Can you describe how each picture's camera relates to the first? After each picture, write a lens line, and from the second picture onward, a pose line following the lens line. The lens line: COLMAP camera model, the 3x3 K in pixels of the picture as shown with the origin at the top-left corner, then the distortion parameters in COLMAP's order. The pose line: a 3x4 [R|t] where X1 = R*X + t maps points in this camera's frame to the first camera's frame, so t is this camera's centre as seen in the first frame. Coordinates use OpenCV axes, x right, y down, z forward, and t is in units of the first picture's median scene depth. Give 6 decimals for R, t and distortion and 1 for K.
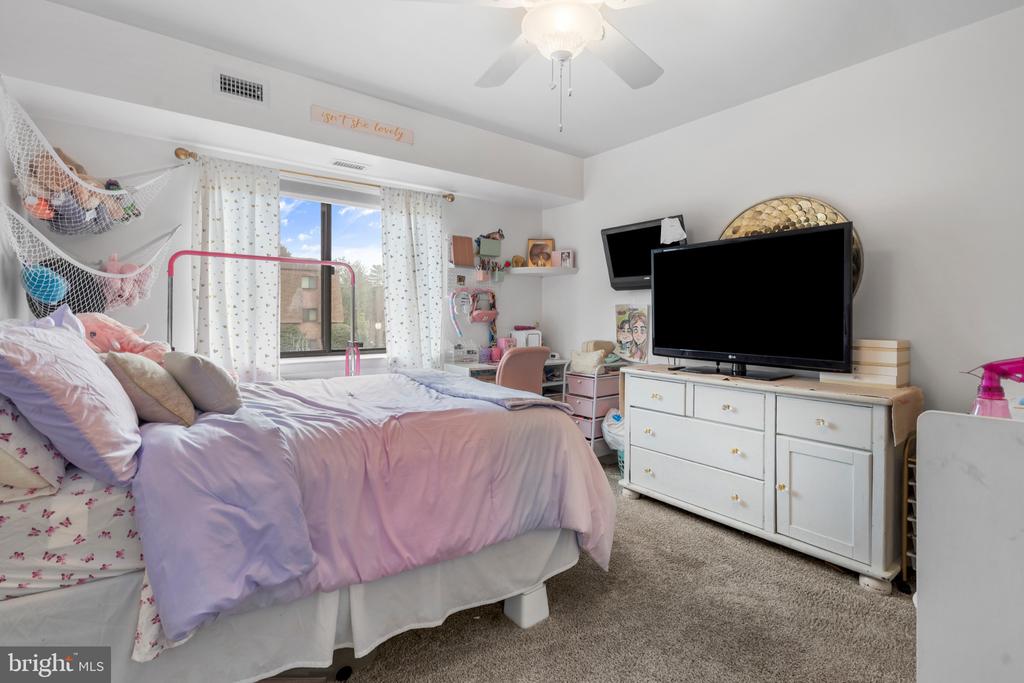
lens RADIAL K [[467.9, 0, 503.6], [0, 467.9, 317.4], [0, 0, 1]] dist [0.002456, 0.000136]
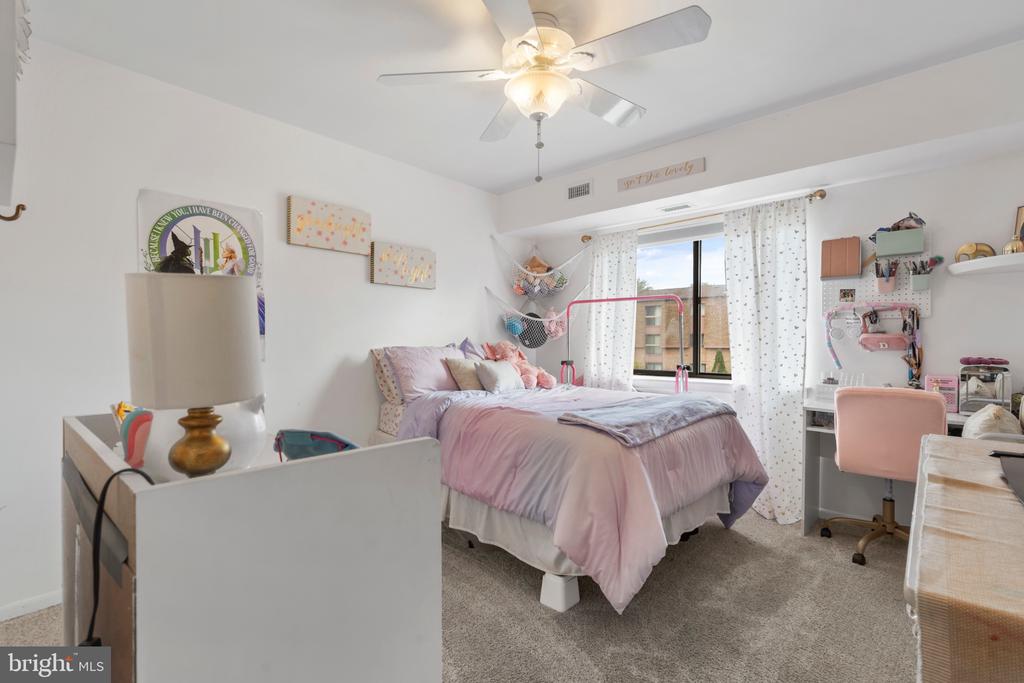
lens RADIAL K [[467.9, 0, 512.9], [0, 467.9, 342.8], [0, 0, 1]] dist [0.002456, 0.000136]
pose [[0.187128, 0.004368, -0.982326, 0.695844], [-0.001675, 0.999990, 0.004127, -0.005286], [0.982334, 0.000873, 0.187133, 0.401299]]
